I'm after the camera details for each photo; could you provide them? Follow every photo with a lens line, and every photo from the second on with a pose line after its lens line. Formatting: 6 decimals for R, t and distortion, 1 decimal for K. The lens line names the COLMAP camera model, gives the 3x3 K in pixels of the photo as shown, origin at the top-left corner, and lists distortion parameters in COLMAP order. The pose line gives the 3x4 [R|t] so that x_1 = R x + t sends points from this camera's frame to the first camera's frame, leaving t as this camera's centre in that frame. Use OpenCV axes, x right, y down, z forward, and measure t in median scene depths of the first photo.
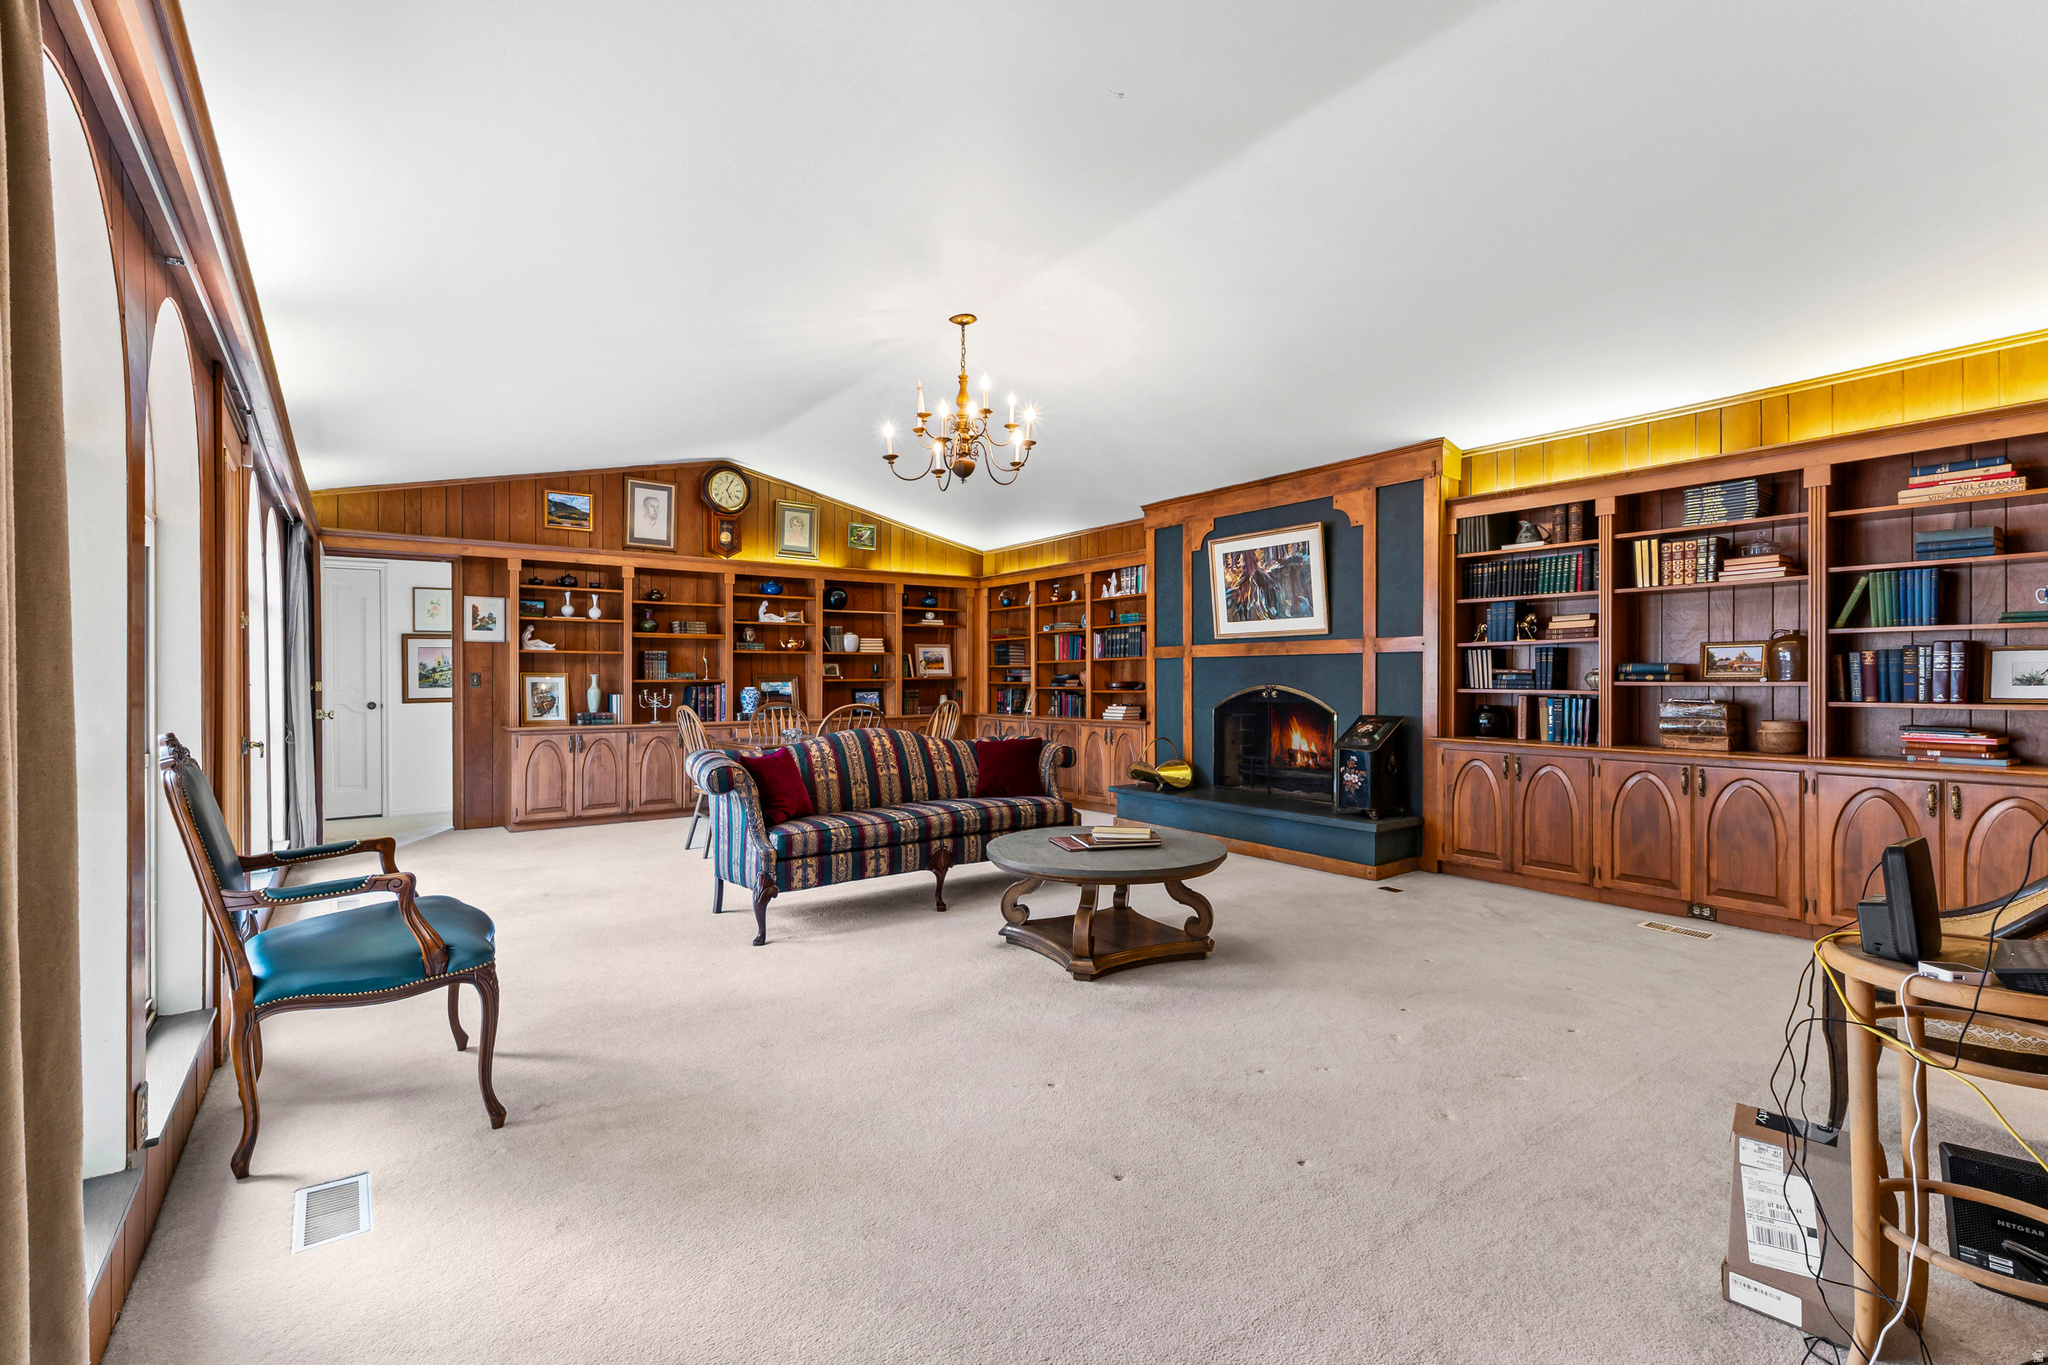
lens RADIAL K [[877.5, 0, 1009.0], [0, 877.5, 679.4], [0, 0, 1]] dist [0.000983, 0.000029]
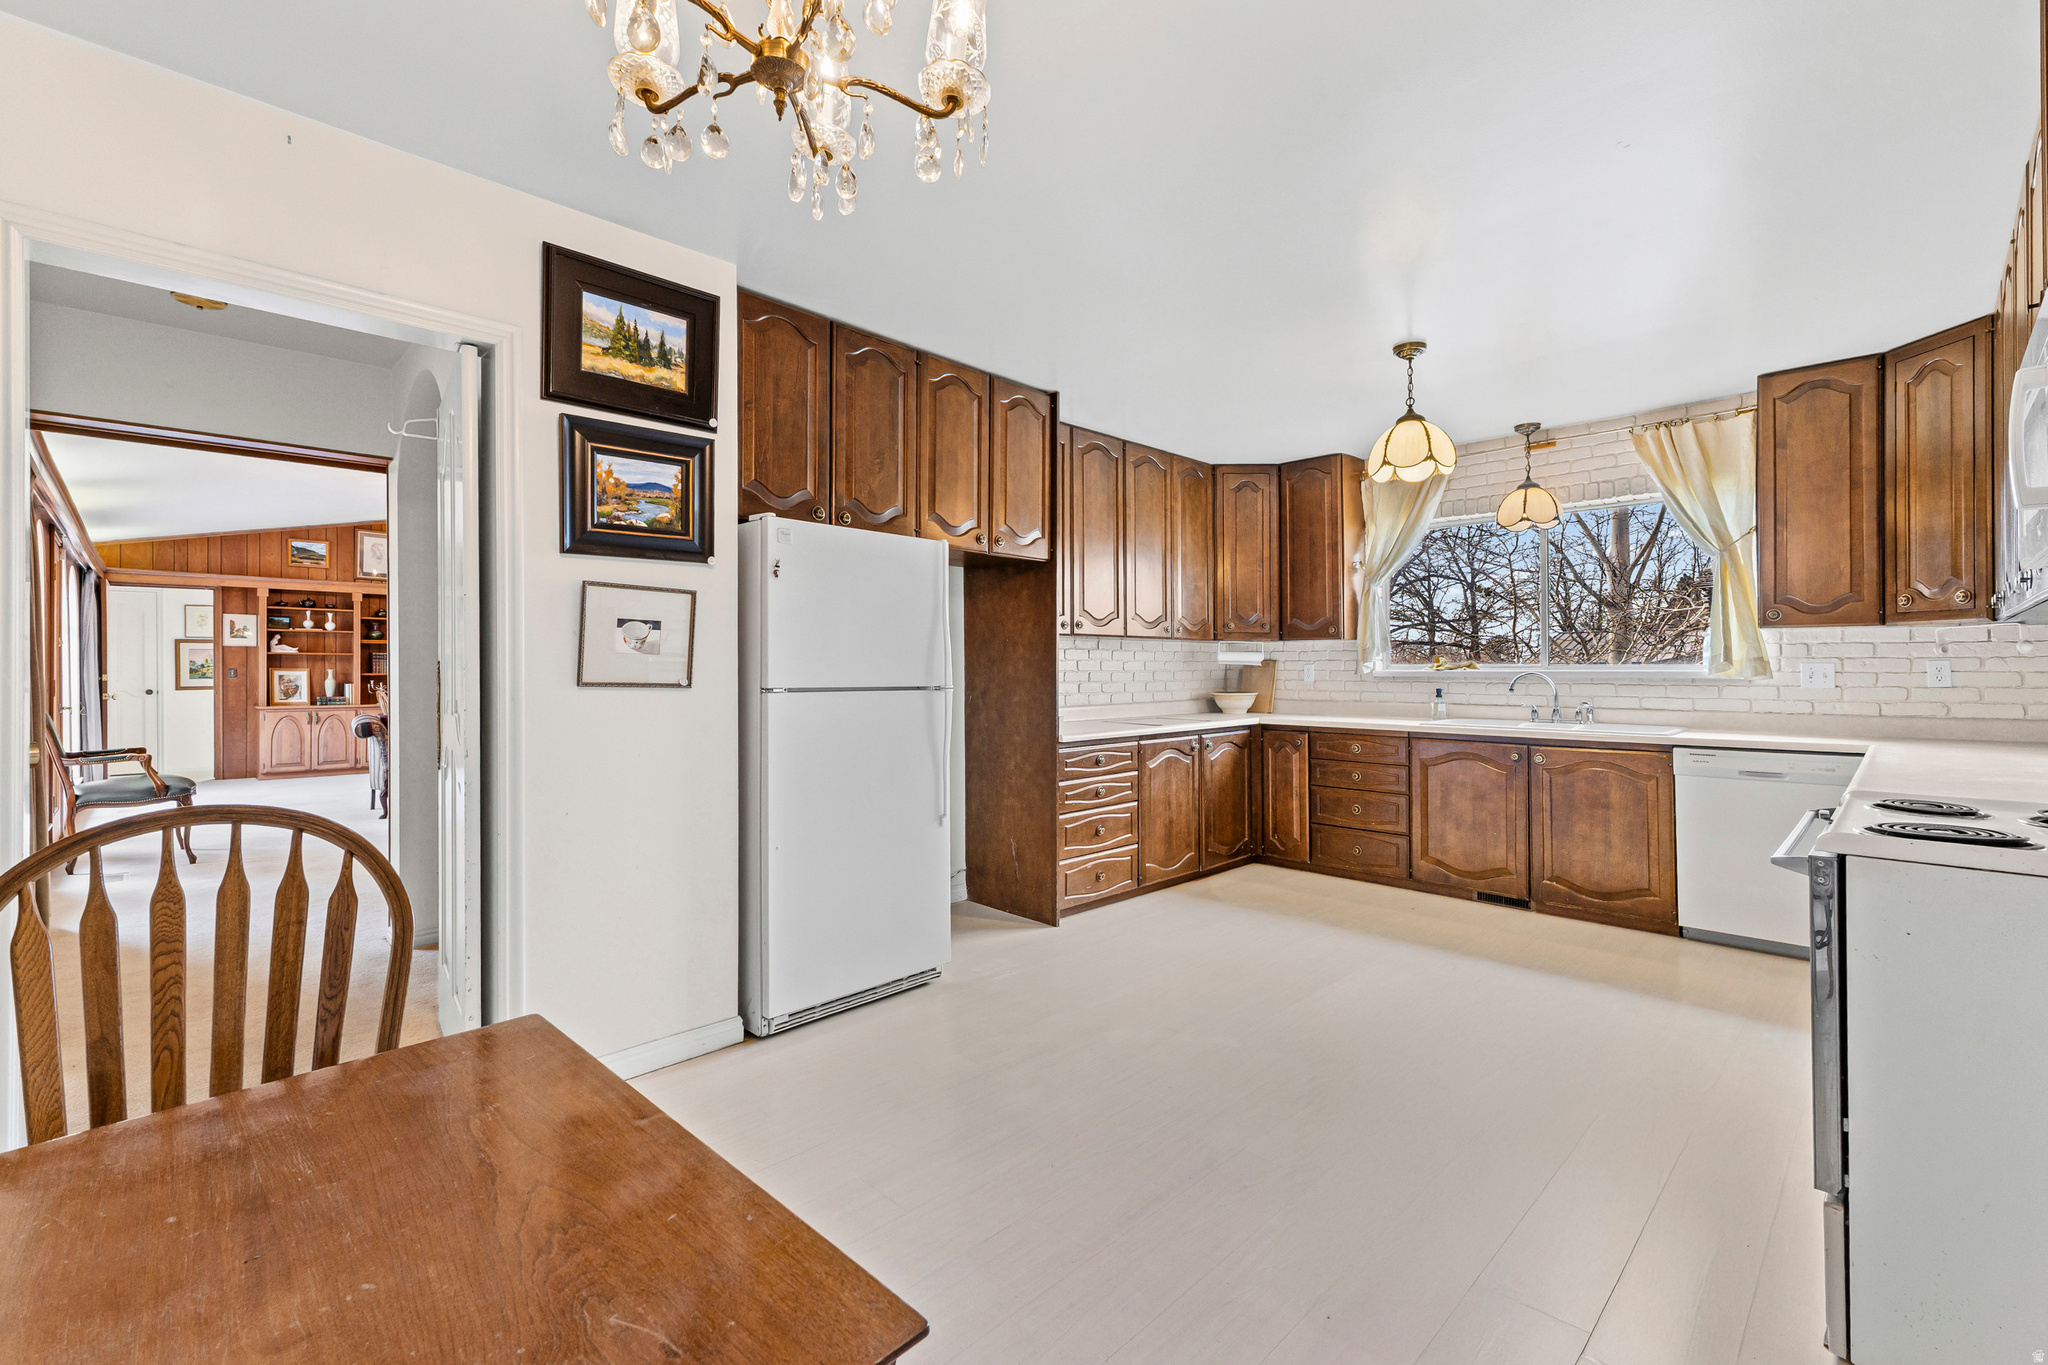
lens RADIAL K [[877.5, 0, 1043.9], [0, 877.5, 673.8], [0, 0, 1]] dist [0.000983, 0.000029]
pose [[0.988002, 0.002421, 0.154421, 0.455444], [-0.002205, 0.999996, -0.001572, 0.000967], [-0.154424, 0.001212, 0.988004, -0.586688]]
